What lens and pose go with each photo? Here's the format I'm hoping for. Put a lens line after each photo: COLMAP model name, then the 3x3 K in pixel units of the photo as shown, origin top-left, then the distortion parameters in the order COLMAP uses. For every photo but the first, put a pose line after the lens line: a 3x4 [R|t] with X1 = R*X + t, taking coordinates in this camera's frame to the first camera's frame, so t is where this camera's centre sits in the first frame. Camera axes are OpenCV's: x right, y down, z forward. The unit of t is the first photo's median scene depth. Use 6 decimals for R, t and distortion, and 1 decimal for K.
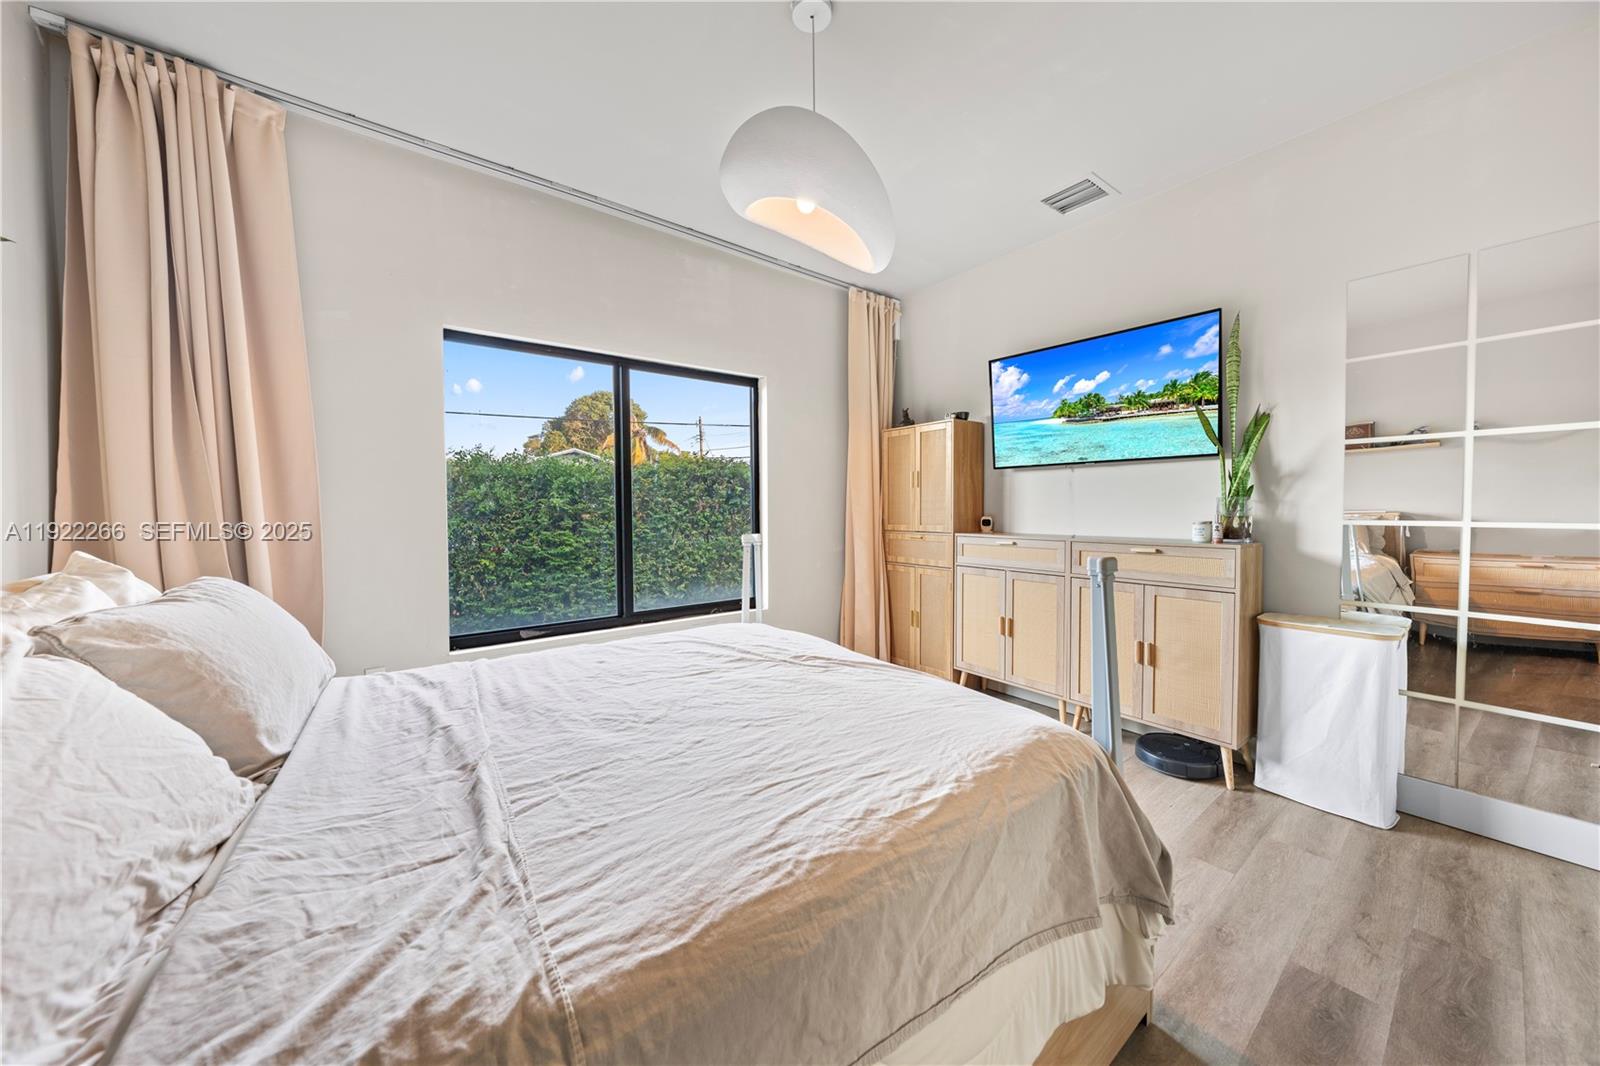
lens RADIAL K [[545.8, 0, 789.6], [0, 545.8, 510.7], [0, 0, 1]] dist [-0.000431, 0.000106]
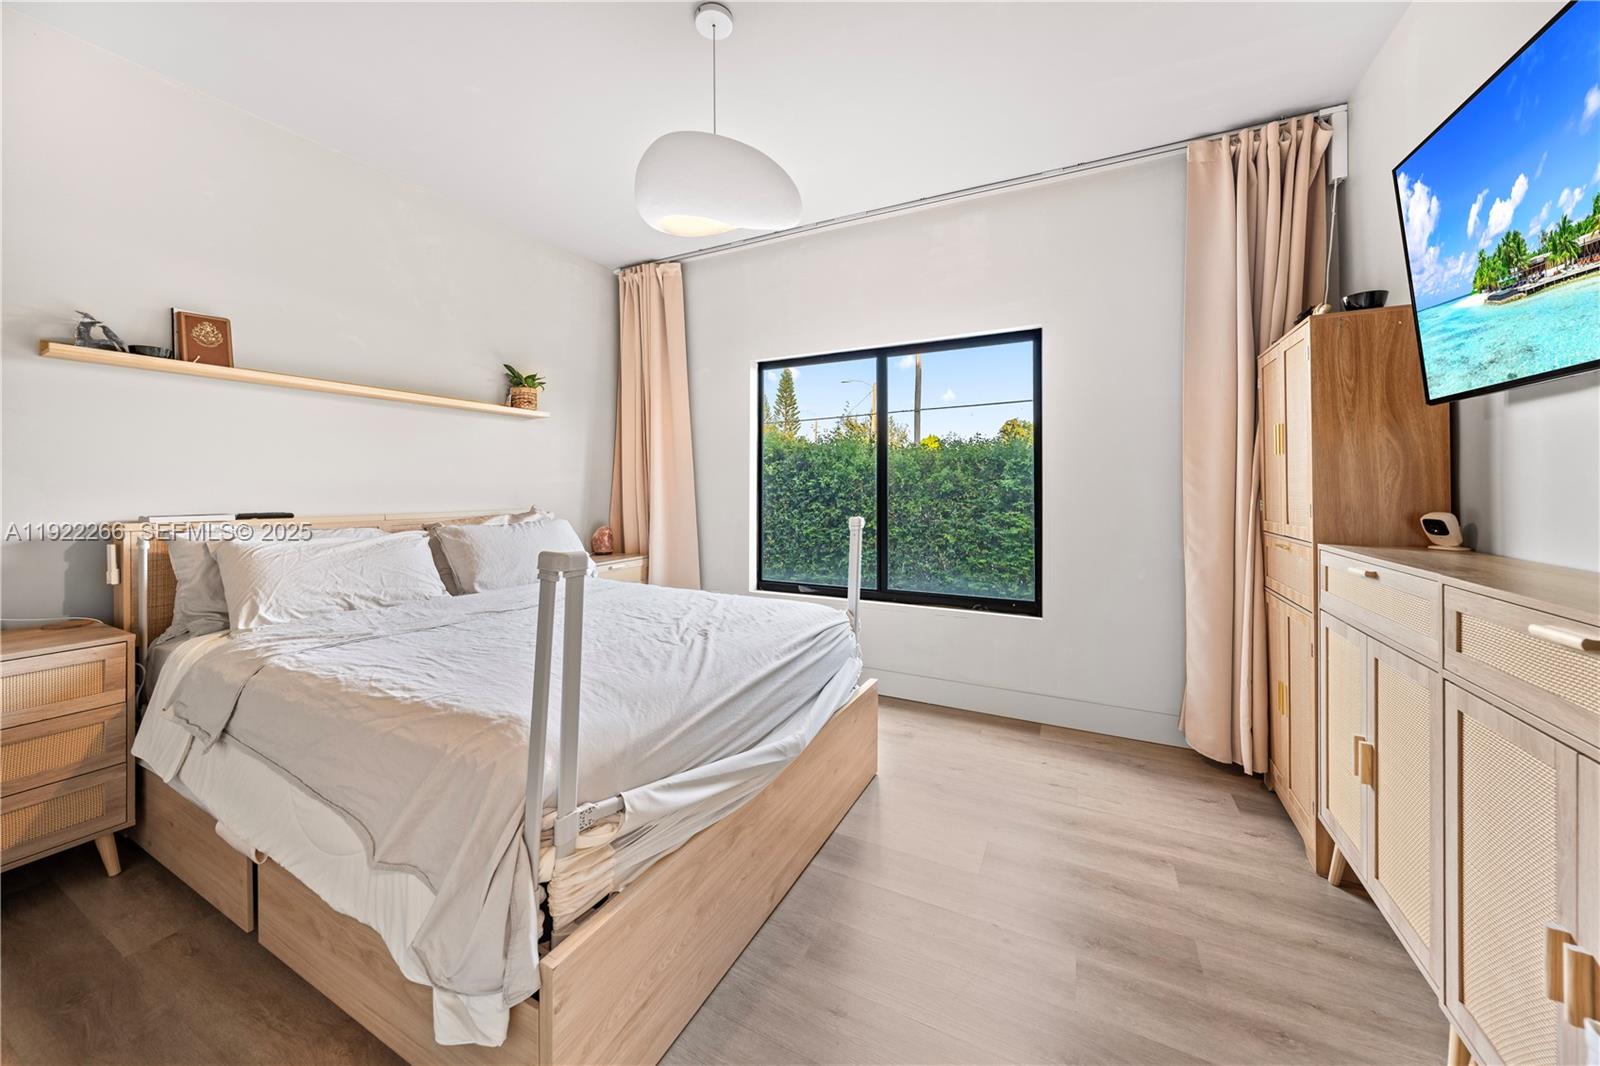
lens RADIAL K [[555.8, 0, 803.2], [0, 555.8, 486.1], [0, 0, 1]] dist [-0.009300, 0.000005]
pose [[0.444711, 0.001229, -0.895673, 0.533604], [-0.008724, 0.999958, -0.002959, -0.006156], [0.895632, 0.009129, 0.444703, 0.344529]]
